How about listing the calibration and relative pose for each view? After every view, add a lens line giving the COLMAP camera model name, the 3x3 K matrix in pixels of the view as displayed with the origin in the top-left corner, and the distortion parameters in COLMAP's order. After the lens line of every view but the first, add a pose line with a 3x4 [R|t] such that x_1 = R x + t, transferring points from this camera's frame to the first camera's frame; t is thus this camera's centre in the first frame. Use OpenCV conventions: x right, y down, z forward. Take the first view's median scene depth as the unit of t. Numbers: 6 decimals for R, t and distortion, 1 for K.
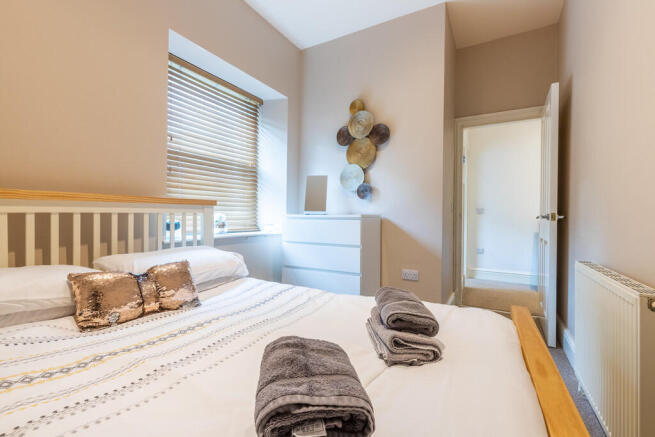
lens RADIAL K [[293.3, 0, 327.5], [0, 293.3, 218.5], [0, 0, 1]] dist [0.000502, 0.000016]
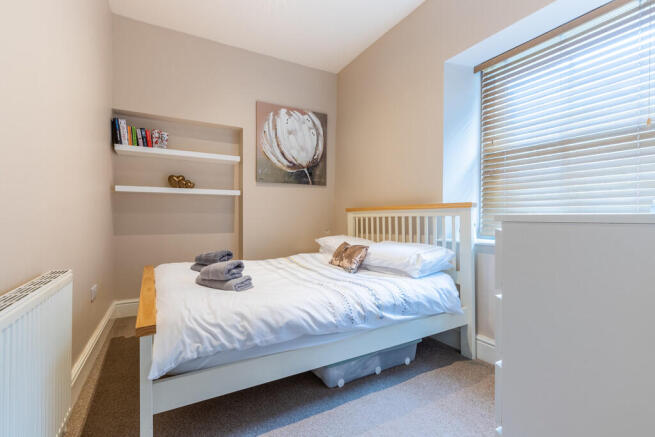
lens RADIAL K [[293.3, 0, 327.5], [0, 293.3, 218.5], [0, 0, 1]] dist [0.000502, 0.000016]
pose [[-0.520701, -0.001359, -0.853738, 0.664324], [-0.011806, 0.999915, 0.005608, -0.007529], [0.853658, 0.013000, -0.520672, 1.107087]]
